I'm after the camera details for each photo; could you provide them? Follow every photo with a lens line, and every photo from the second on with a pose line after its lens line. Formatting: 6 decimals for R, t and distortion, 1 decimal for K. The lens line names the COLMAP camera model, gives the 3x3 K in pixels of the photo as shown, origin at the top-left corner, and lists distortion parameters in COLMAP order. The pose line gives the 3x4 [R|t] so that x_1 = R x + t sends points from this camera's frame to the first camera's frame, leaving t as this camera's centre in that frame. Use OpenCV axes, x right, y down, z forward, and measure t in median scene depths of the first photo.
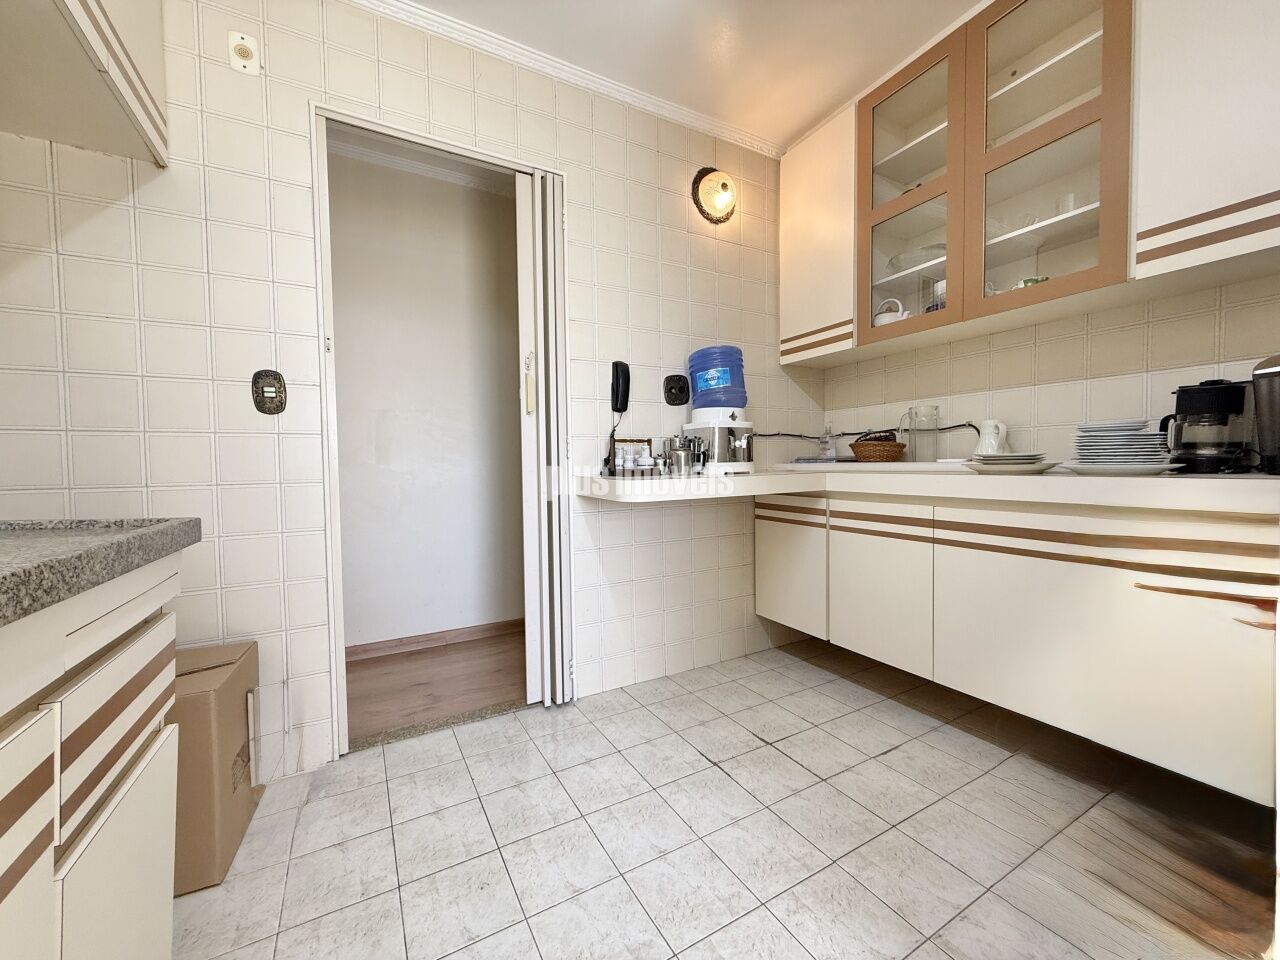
lens RADIAL K [[512.9, 0, 643.7], [0, 512.9, 481.6], [0, 0, 1]] dist [-0.001456, -0.000438]
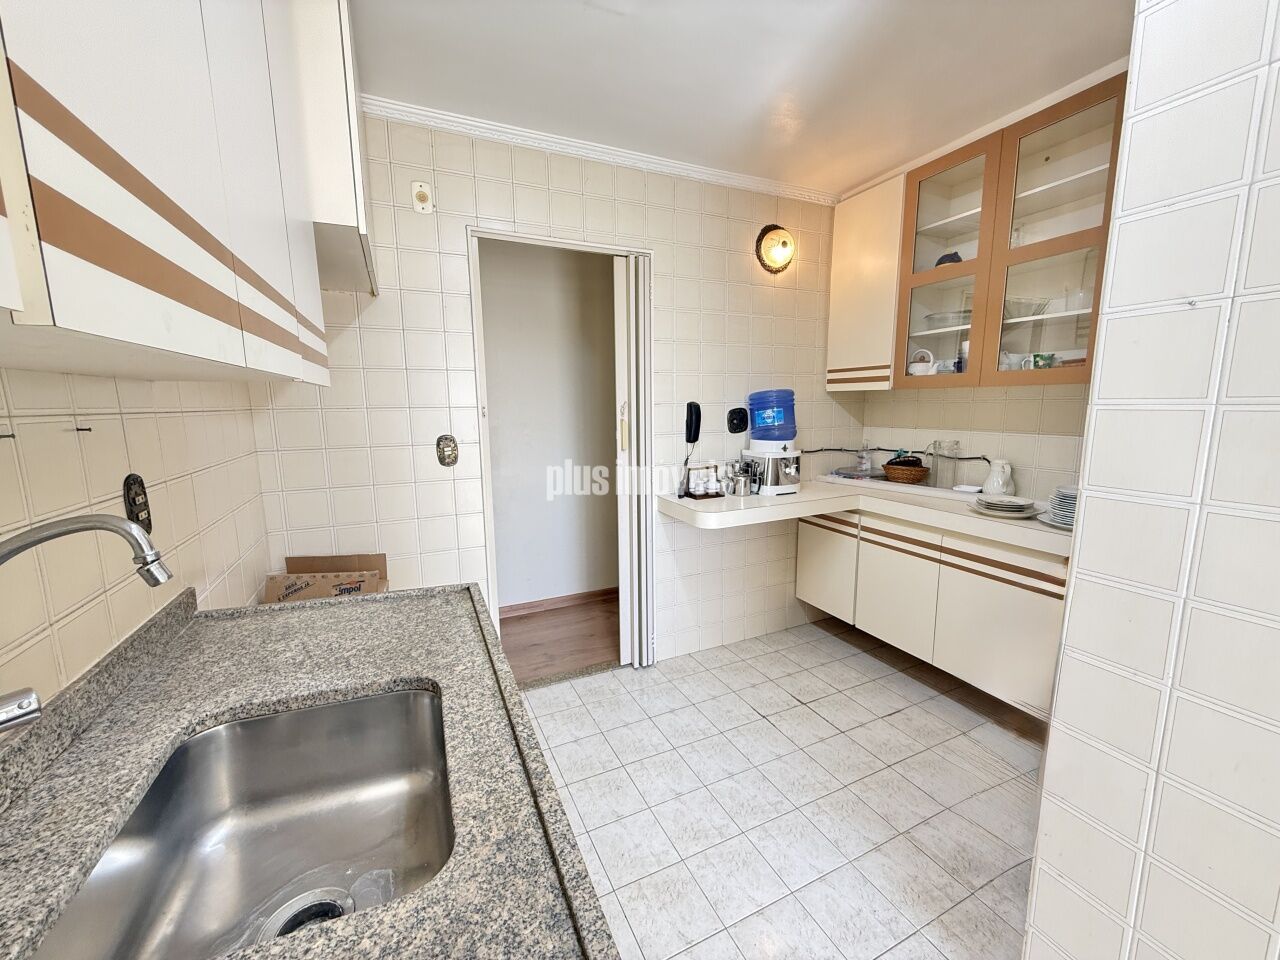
lens RADIAL K [[512.9, 0, 643.6], [0, 512.9, 483.2], [0, 0, 1]] dist [-0.001456, -0.000438]
pose [[0.997380, 0.014657, -0.070833, -0.078946], [-0.006077, 0.992772, 0.119862, -0.198657], [0.072078, -0.119117, 0.990260, -0.266674]]
